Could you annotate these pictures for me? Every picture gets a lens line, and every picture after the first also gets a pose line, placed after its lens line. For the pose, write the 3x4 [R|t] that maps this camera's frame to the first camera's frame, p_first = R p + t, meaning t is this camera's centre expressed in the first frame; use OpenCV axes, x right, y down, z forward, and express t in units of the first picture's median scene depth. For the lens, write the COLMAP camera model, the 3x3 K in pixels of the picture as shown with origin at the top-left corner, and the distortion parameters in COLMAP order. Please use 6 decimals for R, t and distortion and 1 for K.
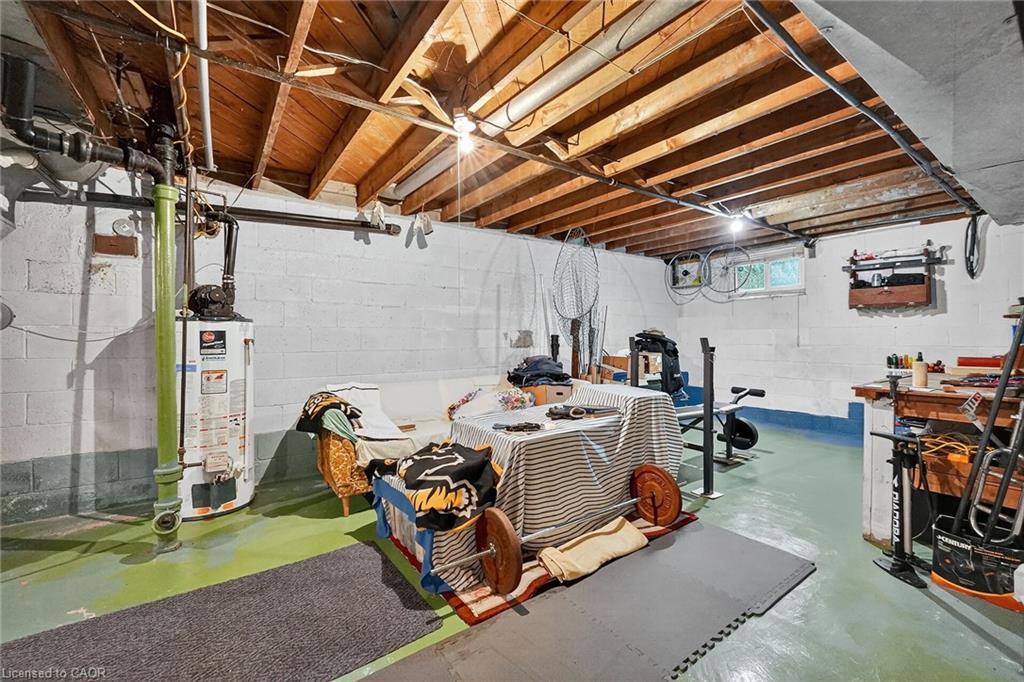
lens RADIAL K [[427.0, 0, 514.6], [0, 427.0, 336.5], [0, 0, 1]] dist [-0.011495, -0.000145]
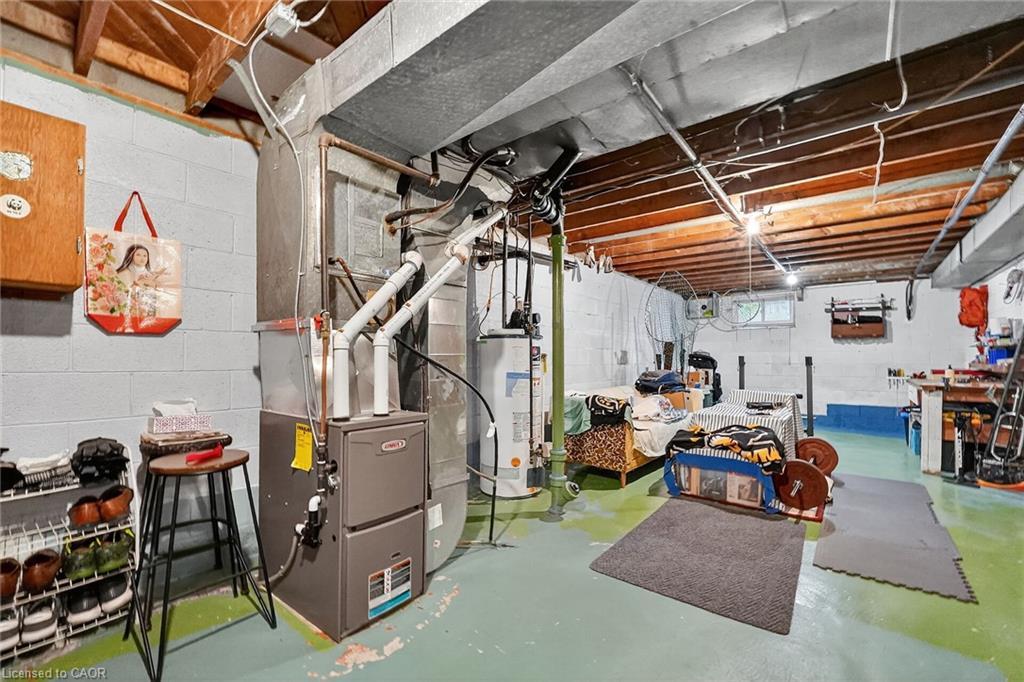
lens RADIAL K [[427.0, 0, 510.5], [0, 427.0, 361.9], [0, 0, 1]] dist [-0.011495, -0.000145]
pose [[0.966512, 0.005125, 0.256572, -0.716329], [-0.007375, 0.999942, 0.007807, 0.014273], [-0.256517, -0.009438, 0.966494, -0.130517]]
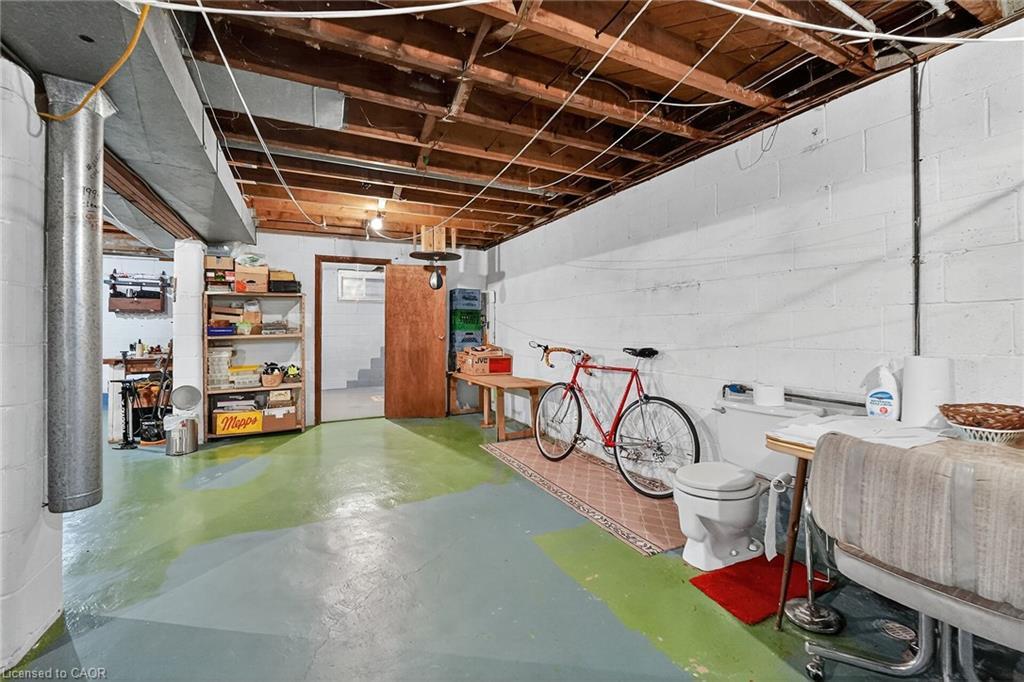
lens RADIAL K [[427.0, 0, 511.4], [0, 427.0, 330.4], [0, 0, 1]] dist [-0.011495, -0.000145]
pose [[0.164367, 0.007706, 0.986369, -0.390521], [-0.002009, 0.999970, -0.007478, 0.003847], [-0.986397, -0.000752, 0.164378, -0.575805]]
